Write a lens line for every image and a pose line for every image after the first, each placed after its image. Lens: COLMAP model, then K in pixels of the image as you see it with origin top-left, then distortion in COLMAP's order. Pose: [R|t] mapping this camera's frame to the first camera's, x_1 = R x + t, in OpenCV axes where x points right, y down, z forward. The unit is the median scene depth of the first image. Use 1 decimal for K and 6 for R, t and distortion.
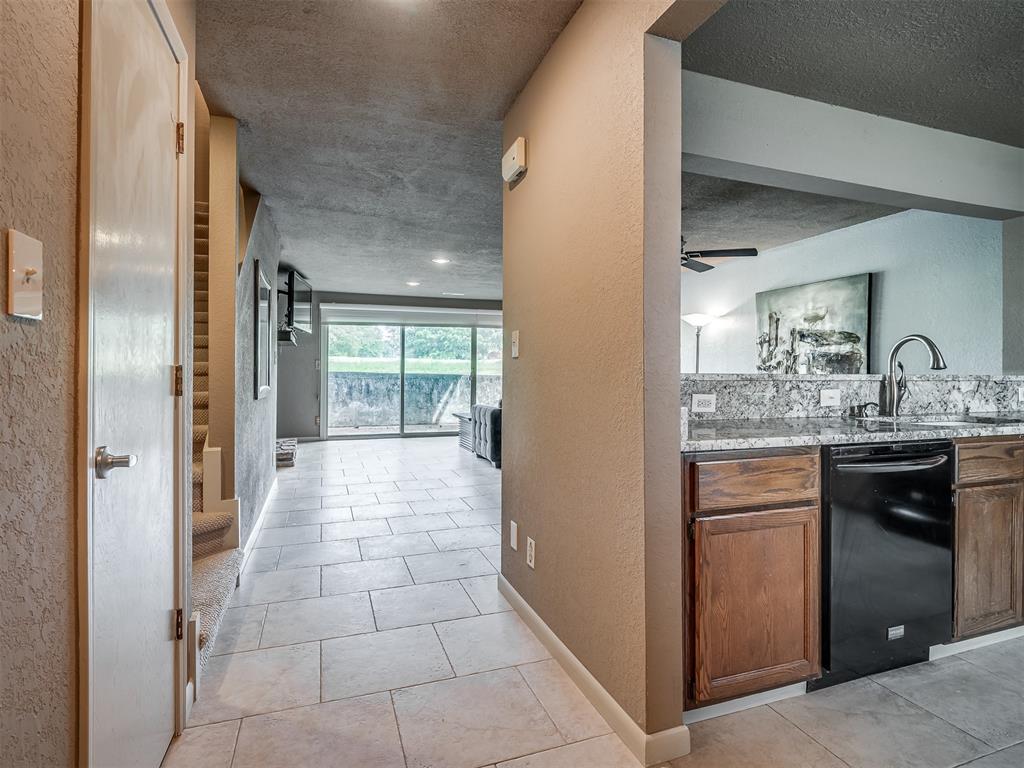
lens RADIAL K [[538.3, 0, 514.2], [0, 538.3, 372.0], [0, 0, 1]] dist [0.042554, -0.029939]
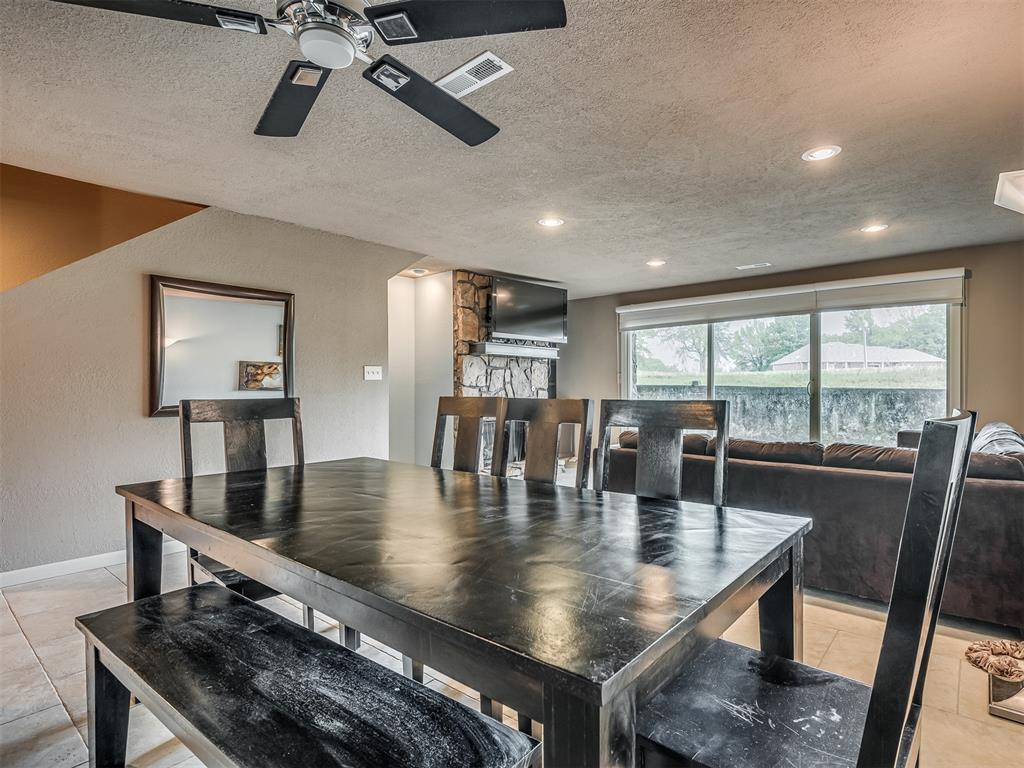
lens RADIAL K [[534.3, 0, 573.7], [0, 534.3, 387.0], [0, 0, 1]] dist [-0.001058, -0.000641]
pose [[0.548792, -0.007564, -0.835925, 0.607331], [0.008681, 0.999957, -0.003349, 0.005097], [0.835914, -0.005419, 0.548834, 0.882700]]
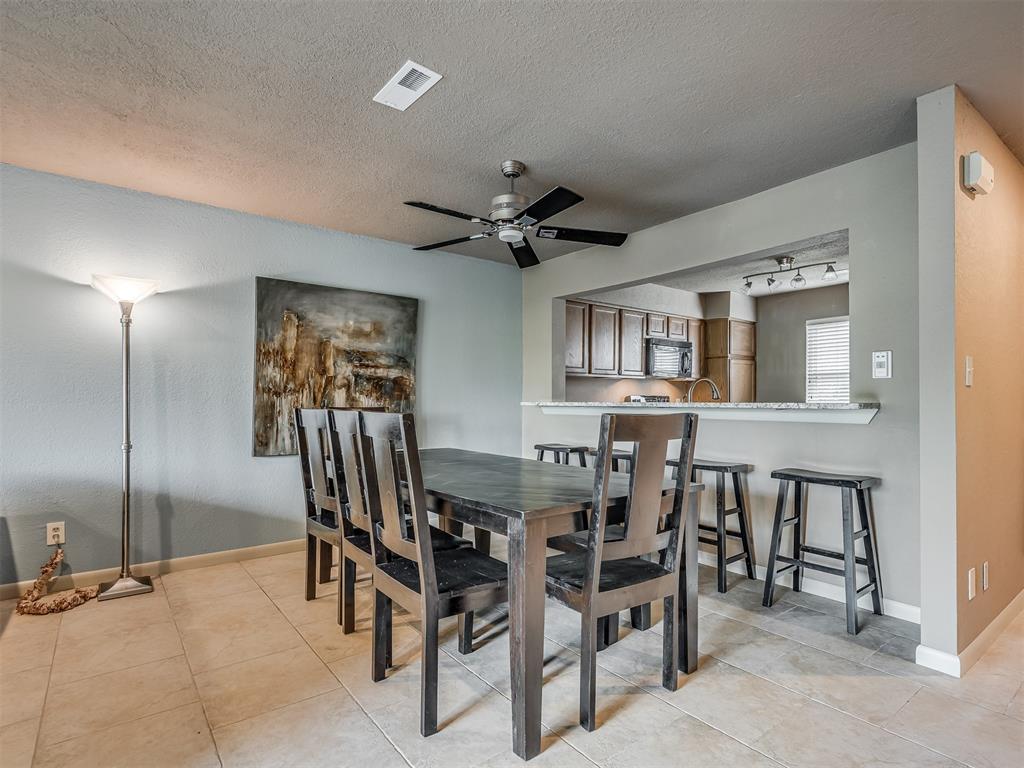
lens RADIAL K [[539.5, 0, 509.2], [0, 539.5, 401.0], [0, 0, 1]] dist [-0.002426, -0.006913]
pose [[-0.318982, -0.005274, 0.947746, -0.341426], [-0.007578, 0.999967, 0.003014, 0.001318], [-0.947731, -0.006220, -0.319011, 1.140482]]
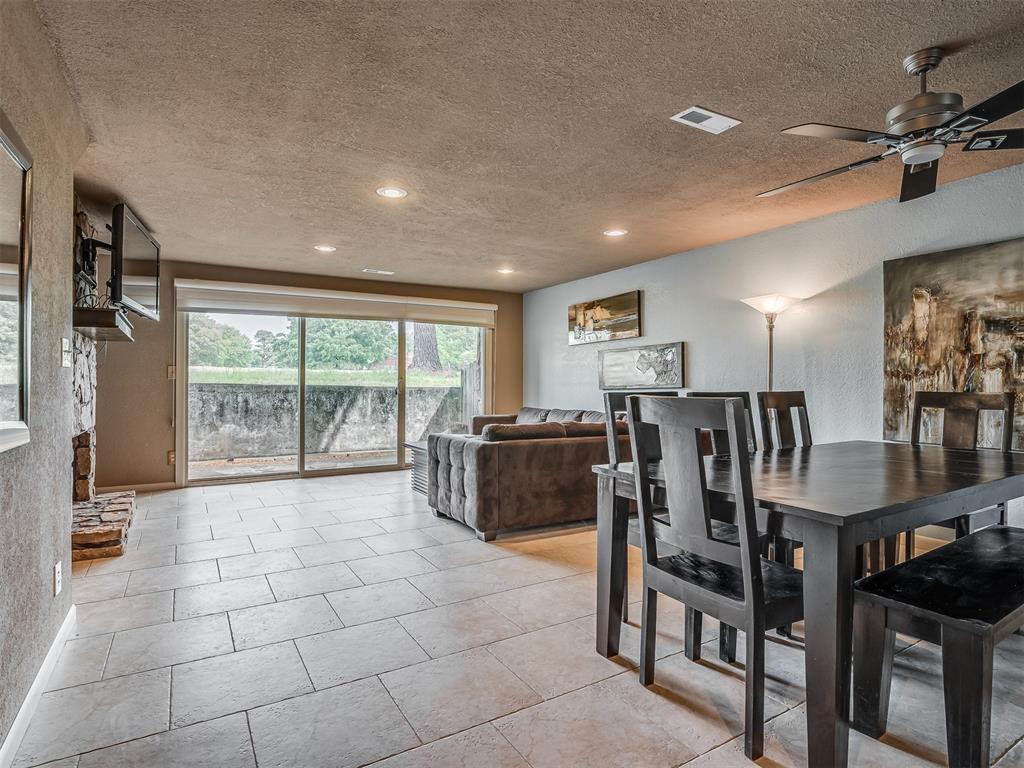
lens RADIAL K [[536.0, 0, 487.0], [0, 536.0, 380.9], [0, 0, 1]] dist [-0.006970, -0.002825]
pose [[0.984638, -0.003339, 0.174575, -0.183937], [0.004039, 0.999985, -0.003652, 0.001256], [-0.174561, 0.004301, 0.984637, 0.548397]]
